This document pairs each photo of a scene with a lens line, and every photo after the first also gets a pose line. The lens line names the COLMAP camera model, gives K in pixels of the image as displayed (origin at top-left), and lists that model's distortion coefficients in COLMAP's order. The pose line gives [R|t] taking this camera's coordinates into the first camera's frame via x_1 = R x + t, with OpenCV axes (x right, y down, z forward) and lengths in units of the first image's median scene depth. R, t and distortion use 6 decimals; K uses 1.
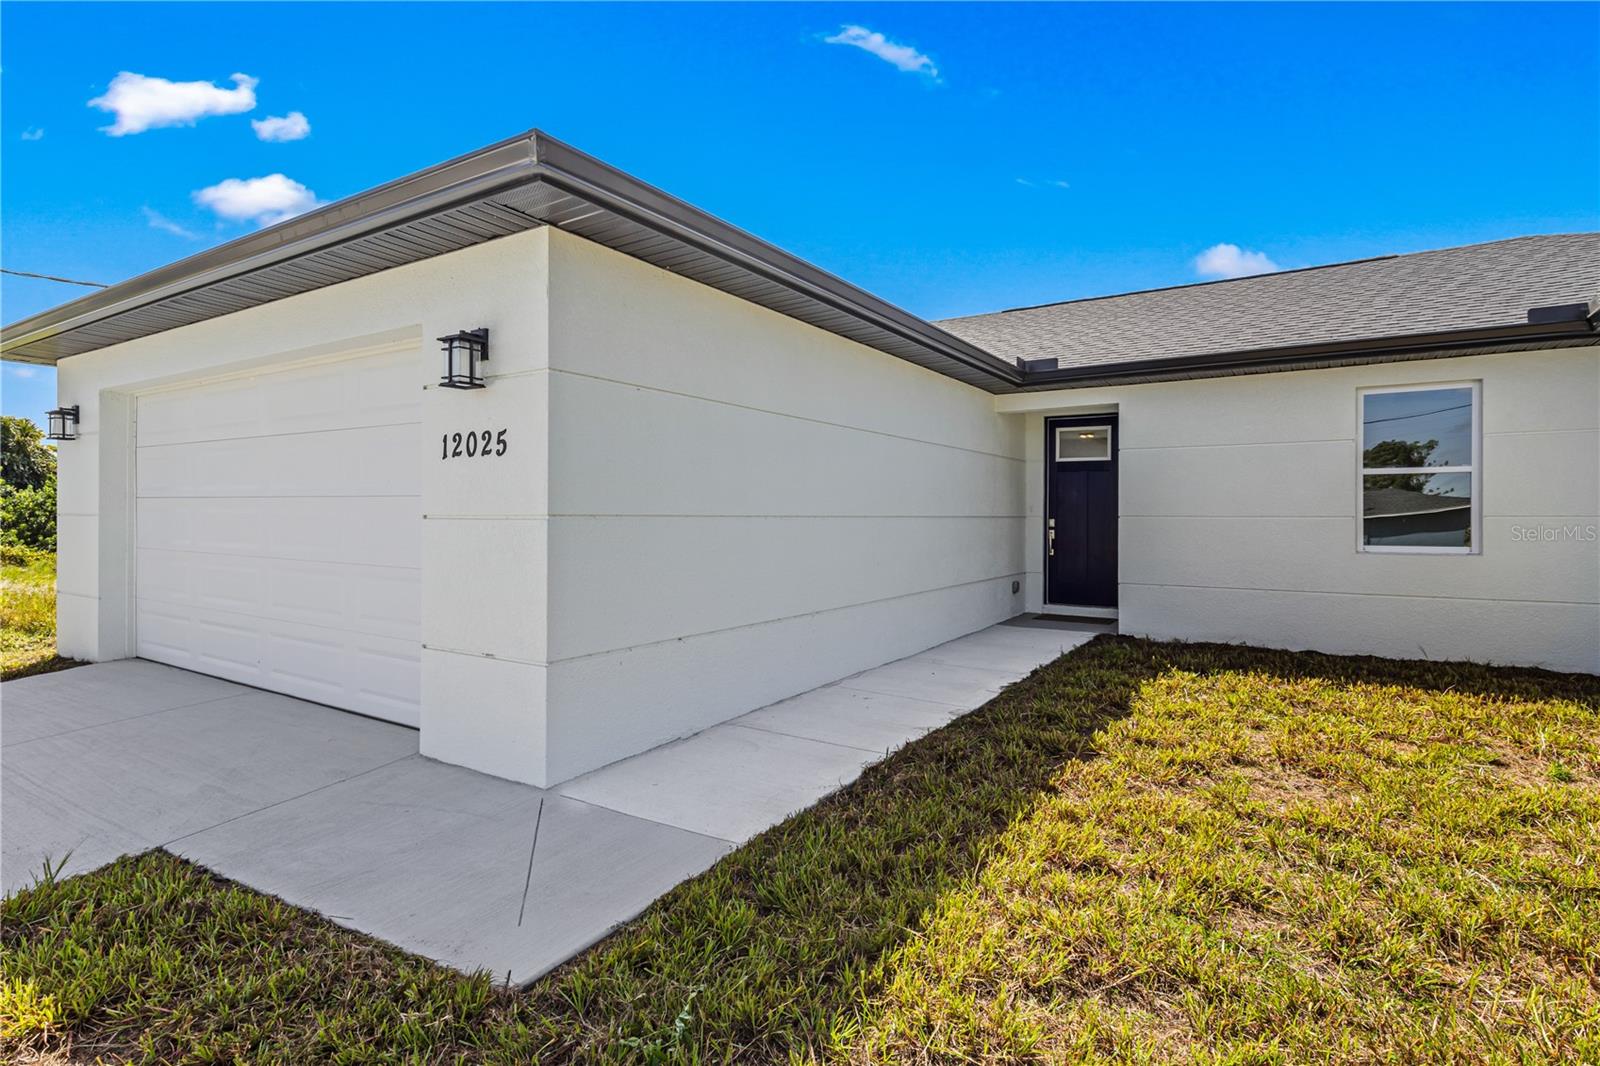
lens RADIAL K [[809.4, 0, 801.1], [0, 809.4, 519.7], [0, 0, 1]] dist [0.003283, 0.001770]
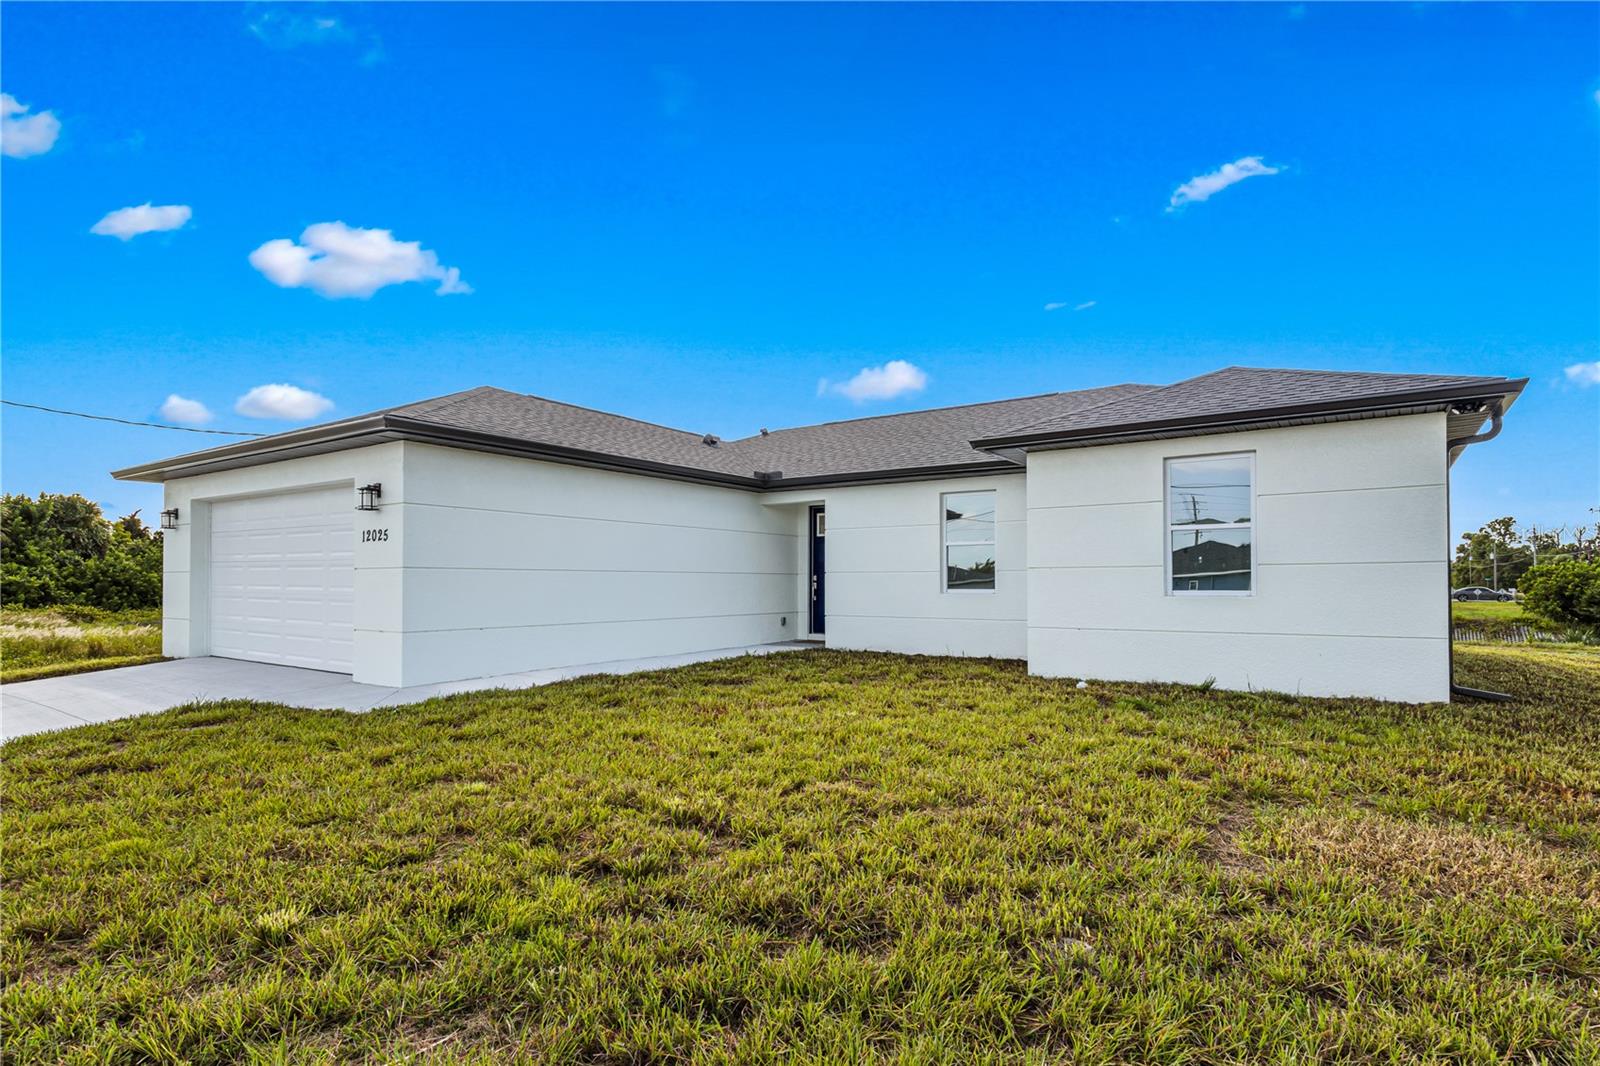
lens RADIAL K [[809.4, 0, 789.1], [0, 809.4, 573.1], [0, 0, 1]] dist [0.003283, 0.001770]
pose [[0.999441, -0.003372, -0.033259, 0.457471], [0.002802, 0.999848, -0.017190, 0.028542], [0.033312, 0.017087, 0.999299, -0.667309]]
